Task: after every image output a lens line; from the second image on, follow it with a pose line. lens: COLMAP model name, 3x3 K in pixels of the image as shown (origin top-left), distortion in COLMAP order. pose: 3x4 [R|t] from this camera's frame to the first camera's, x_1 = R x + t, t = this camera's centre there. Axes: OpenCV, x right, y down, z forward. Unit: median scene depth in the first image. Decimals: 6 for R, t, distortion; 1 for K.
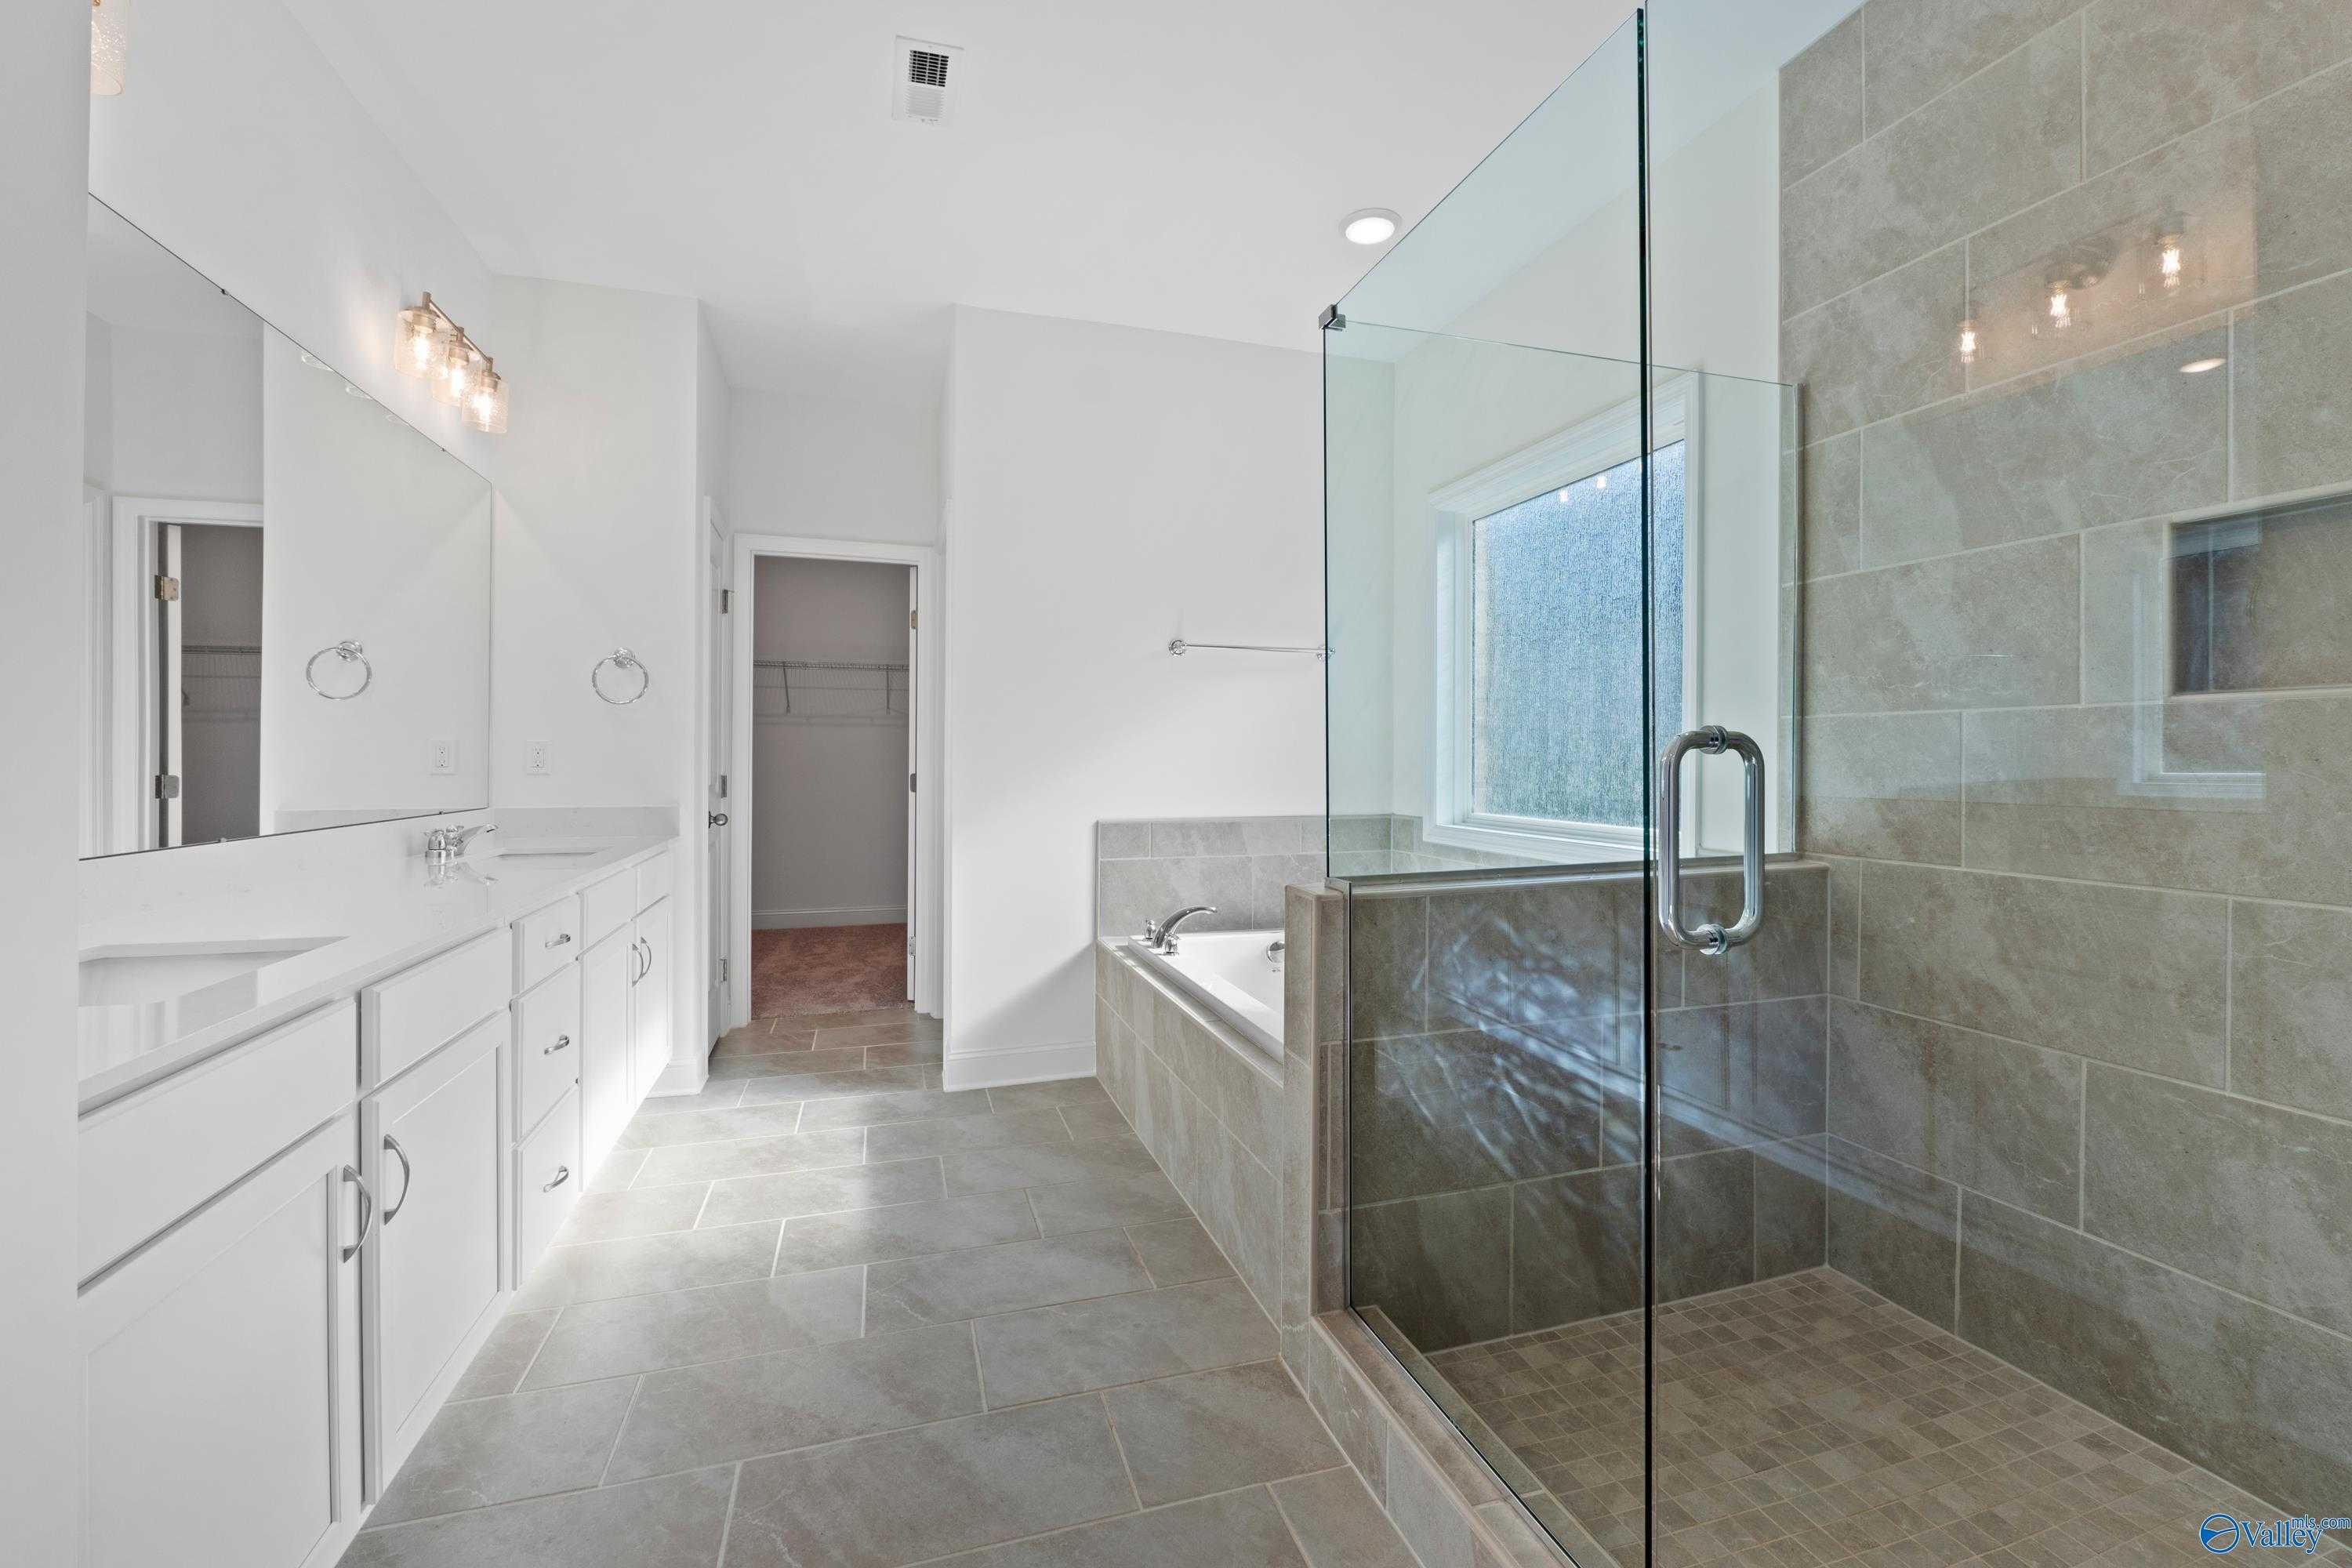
lens RADIAL K [[999.8, 0, 1172.1], [0, 999.8, 771.3], [0, 0, 1]] dist [-0.007184, -0.001091]
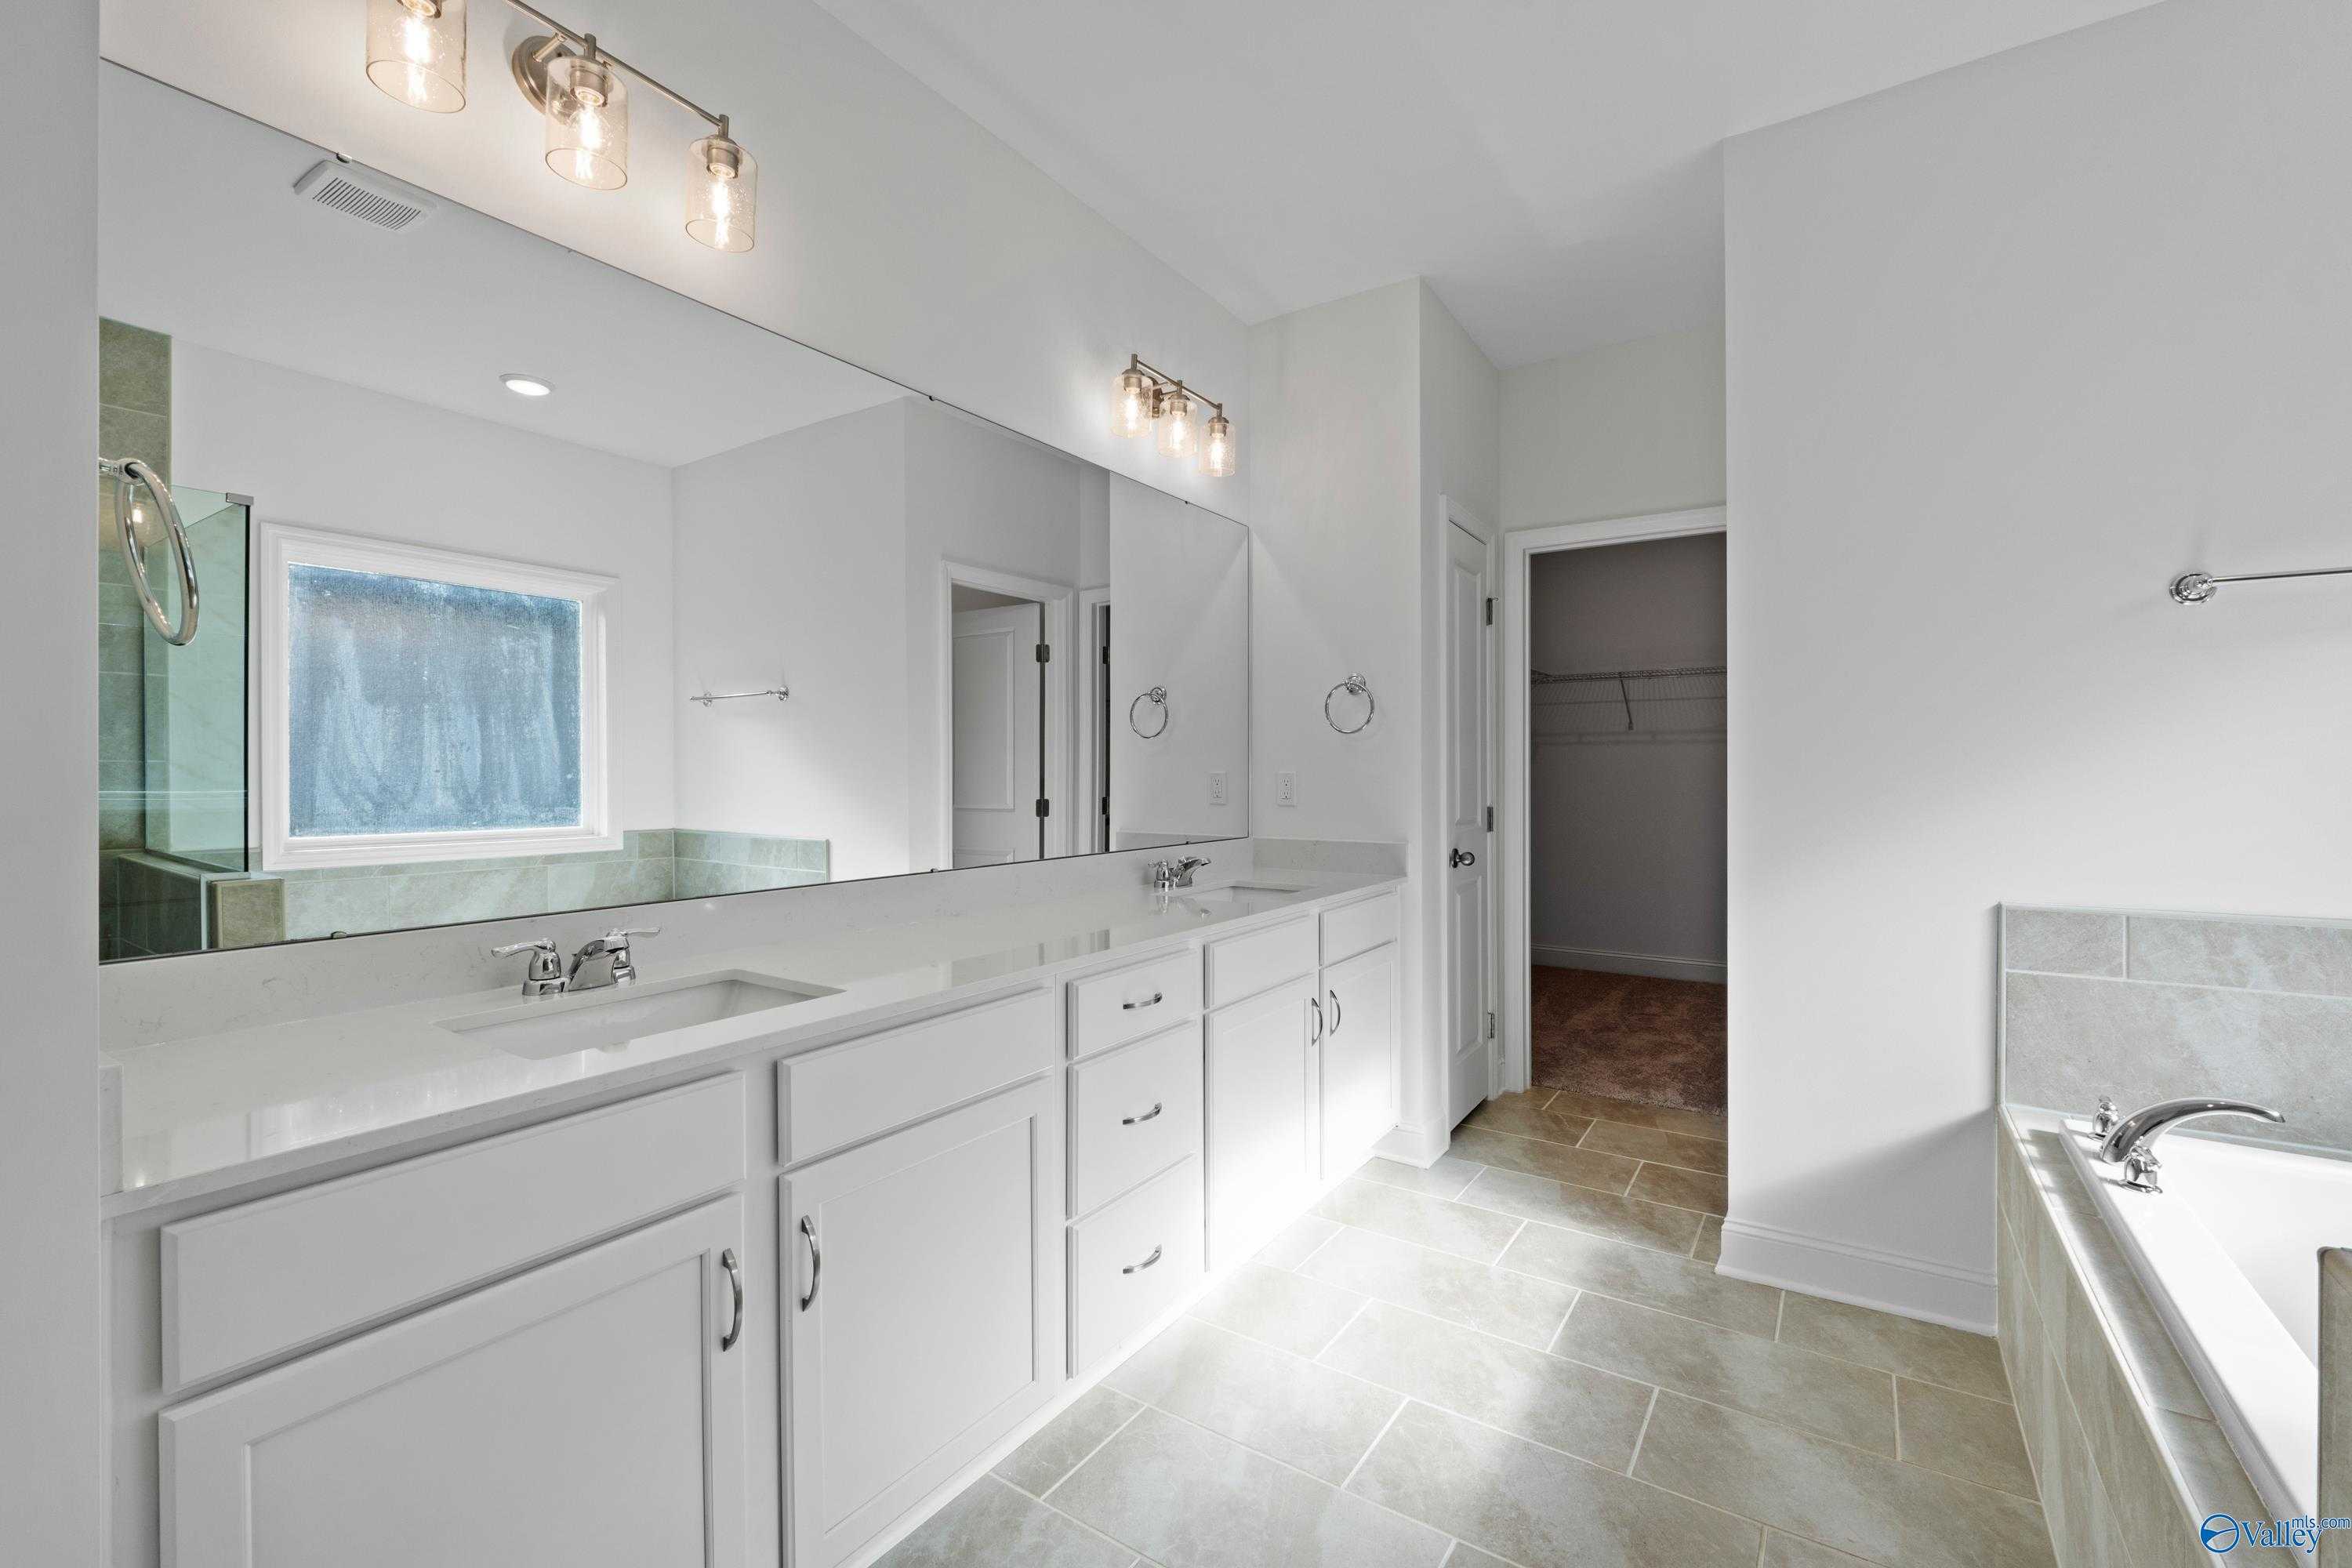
lens RADIAL K [[999.8, 0, 1164.3], [0, 999.8, 772.5], [0, 0, 1]] dist [-0.007184, -0.001091]
pose [[0.638633, -0.005150, -0.769494, 0.062748], [-0.004765, 0.999932, -0.010647, -0.018935], [0.769496, 0.010467, 0.638565, 0.255770]]
